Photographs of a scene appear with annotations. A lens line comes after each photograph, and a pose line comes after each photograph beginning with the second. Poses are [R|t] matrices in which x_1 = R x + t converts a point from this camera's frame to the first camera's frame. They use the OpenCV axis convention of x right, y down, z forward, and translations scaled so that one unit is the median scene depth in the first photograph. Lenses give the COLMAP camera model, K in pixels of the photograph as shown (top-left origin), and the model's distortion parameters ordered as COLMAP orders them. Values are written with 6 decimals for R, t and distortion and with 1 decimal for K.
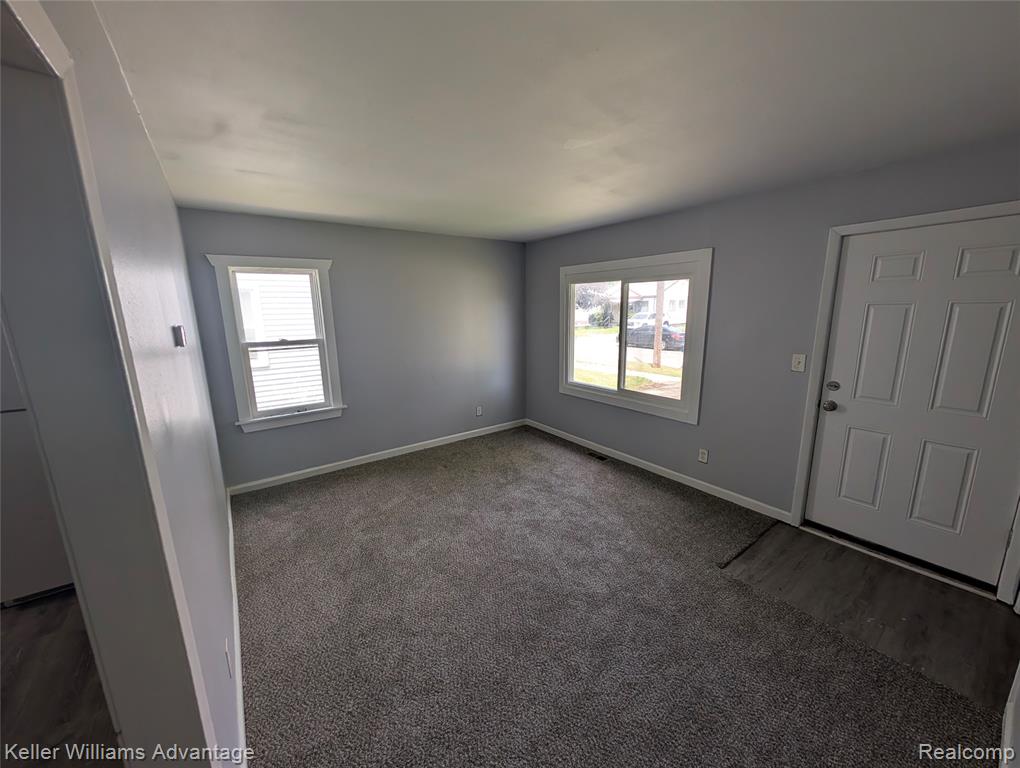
lens RADIAL K [[378.6, 0, 522.3], [0, 378.6, 381.5], [0, 0, 1]] dist [0.002281, 0.000113]
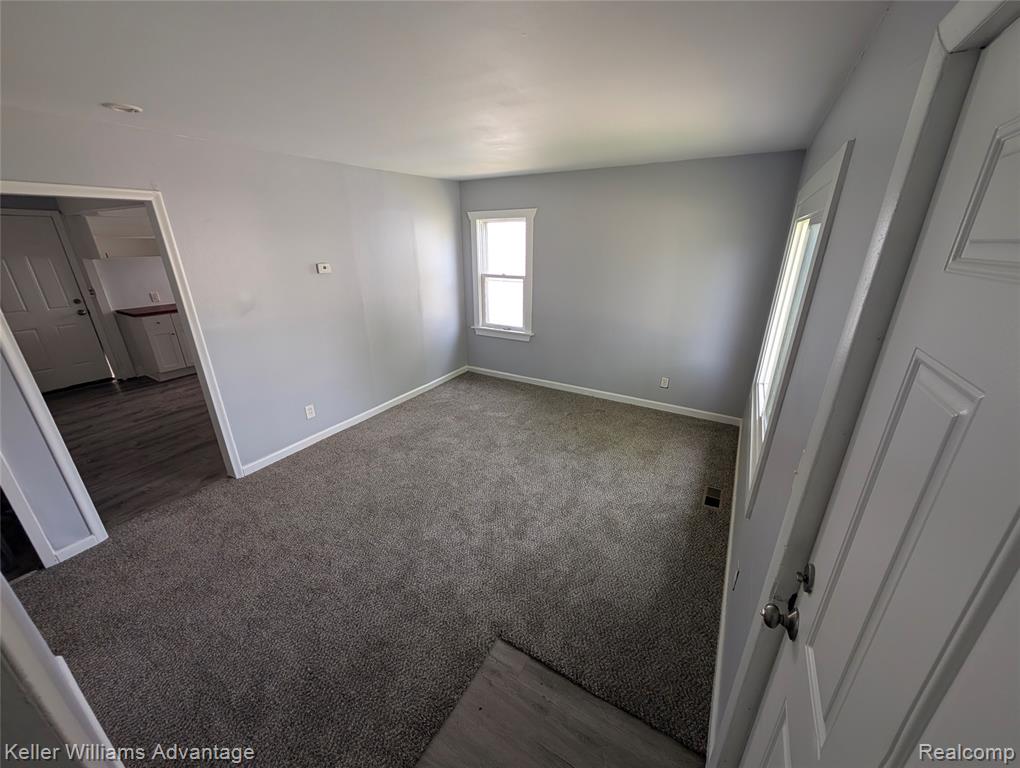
lens RADIAL K [[386.4, 0, 504.8], [0, 386.4, 387.2], [0, 0, 1]] dist [0.000813, 0.000451]
pose [[0.380218, 0.345139, -0.858087, 0.705319], [-0.184848, 0.937404, 0.295135, -0.142513], [0.906237, 0.046400, 0.420216, 0.457414]]
